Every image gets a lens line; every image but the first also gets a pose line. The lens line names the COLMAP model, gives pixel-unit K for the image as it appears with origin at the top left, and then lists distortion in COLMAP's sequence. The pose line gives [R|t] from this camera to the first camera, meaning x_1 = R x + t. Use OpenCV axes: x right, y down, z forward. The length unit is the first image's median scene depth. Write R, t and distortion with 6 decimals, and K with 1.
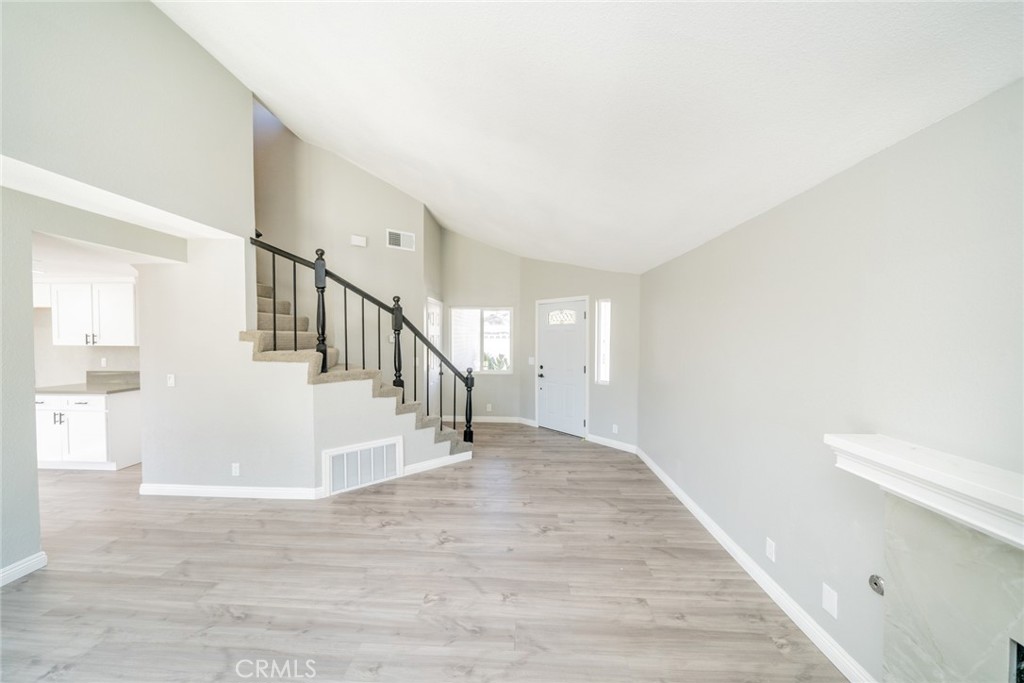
lens RADIAL K [[349.7, 0, 509.5], [0, 349.7, 343.0], [0, 0, 1]] dist [-0.009747, -0.000205]
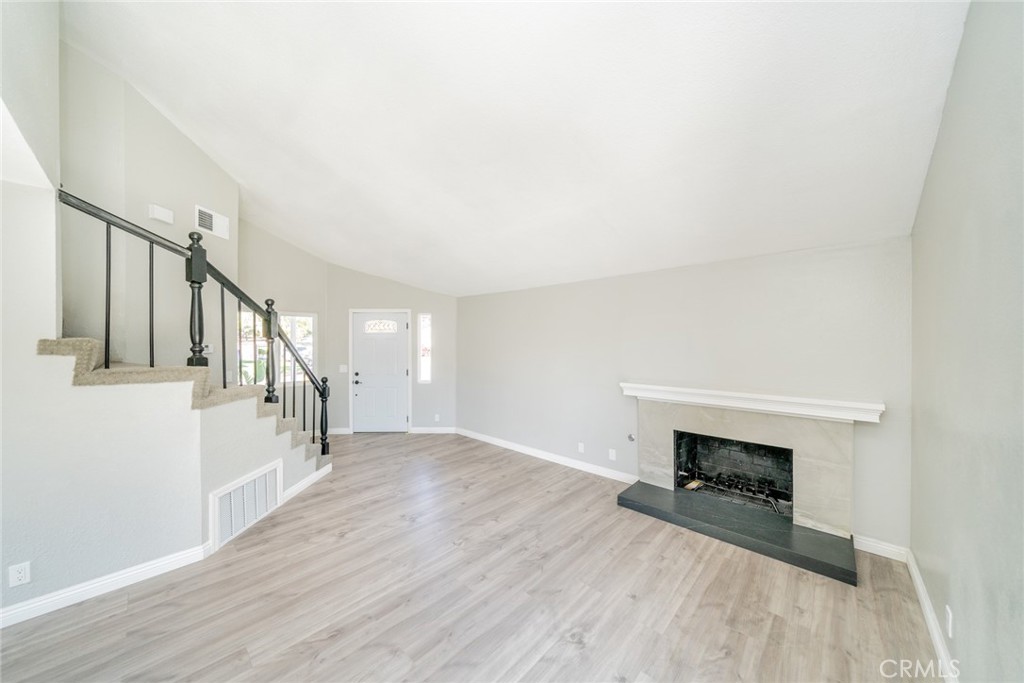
lens RADIAL K [[349.7, 0, 509.5], [0, 349.7, 343.0], [0, 0, 1]] dist [-0.009747, -0.000205]
pose [[0.646609, -0.003687, 0.762813, -0.670623], [0.018827, 0.999761, -0.011127, -0.004176], [-0.762590, 0.021556, 0.646523, -0.014111]]
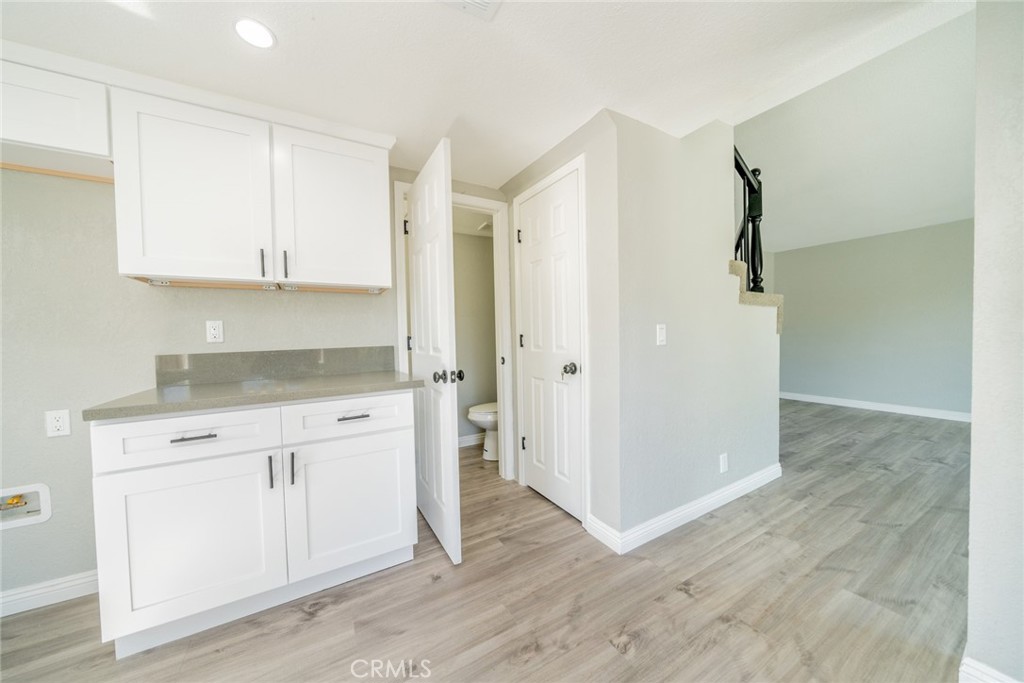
lens RADIAL K [[351.6, 0, 509.3], [0, 351.6, 340.9], [0, 0, 1]] dist [-0.001530, -0.000151]
pose [[0.837214, -0.032790, 0.545891, -1.438143], [0.051990, 0.998452, -0.019762, 0.118460], [-0.544398, 0.044926, 0.837623, 0.619970]]
